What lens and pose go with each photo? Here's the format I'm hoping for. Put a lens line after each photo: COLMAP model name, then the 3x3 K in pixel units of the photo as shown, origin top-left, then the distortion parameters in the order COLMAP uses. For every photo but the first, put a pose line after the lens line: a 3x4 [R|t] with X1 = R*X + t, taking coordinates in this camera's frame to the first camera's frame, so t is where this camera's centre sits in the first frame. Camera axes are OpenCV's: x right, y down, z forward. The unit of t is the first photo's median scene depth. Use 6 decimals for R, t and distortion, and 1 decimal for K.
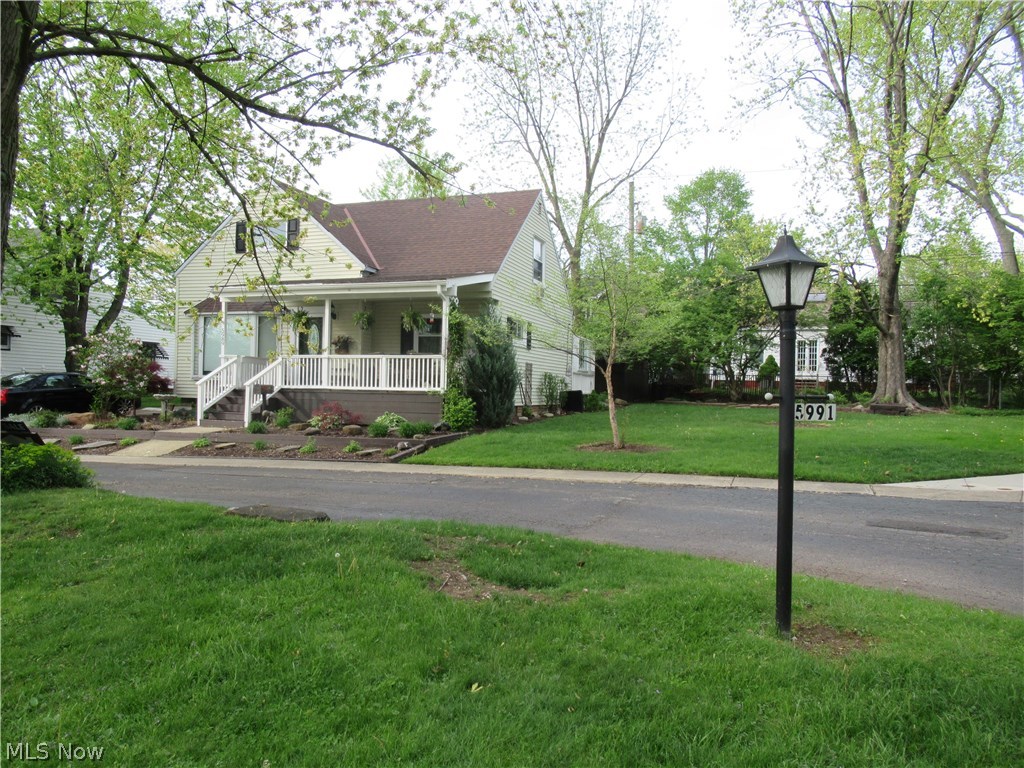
lens RADIAL K [[780.8, 0, 510.5], [0, 780.8, 386.3], [0, 0, 1]] dist [-0.013590, -0.001091]
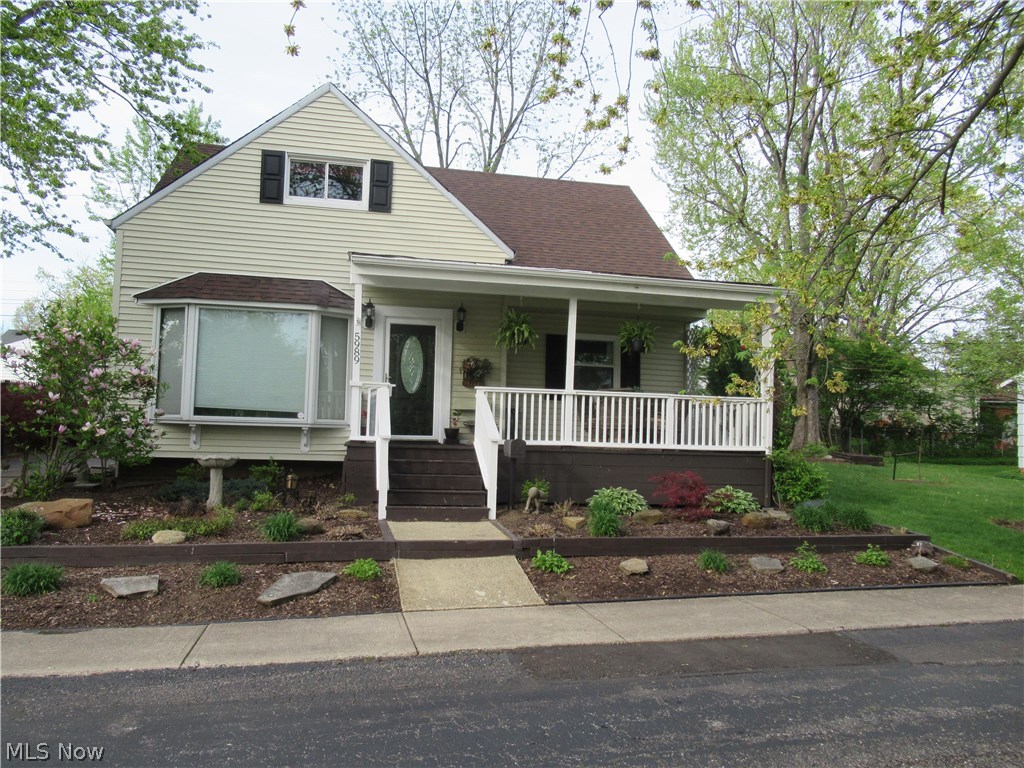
lens RADIAL K [[780.8, 0, 511.4], [0, 780.8, 384.1], [0, 0, 1]] dist [-0.013590, -0.001091]
pose [[0.851761, 0.039356, 0.522451, -0.426987], [-0.013805, 0.998514, -0.052711, -0.008841], [-0.523749, 0.037685, 0.851039, 0.369012]]
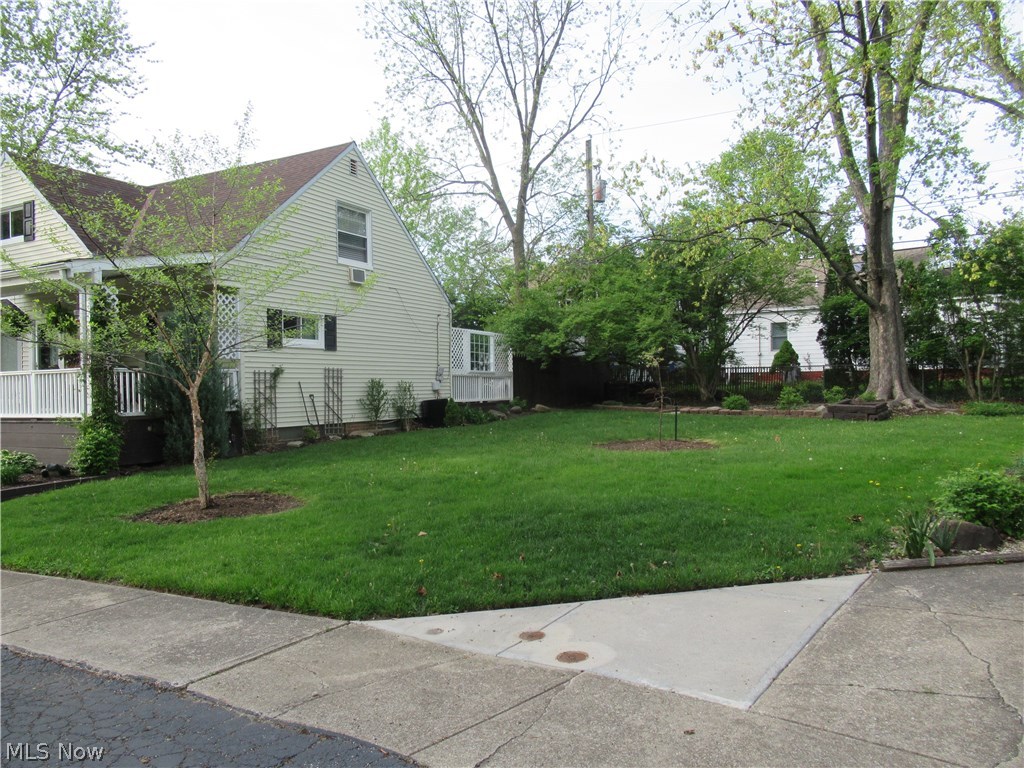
lens RADIAL K [[780.8, 0, 513.1], [0, 780.8, 383.1], [0, 0, 1]] dist [-0.013590, -0.001091]
pose [[0.988011, -0.037260, -0.149817, 0.279341], [0.037016, 0.999305, -0.004417, -0.004682], [0.149877, -0.001182, 0.988704, 0.245020]]
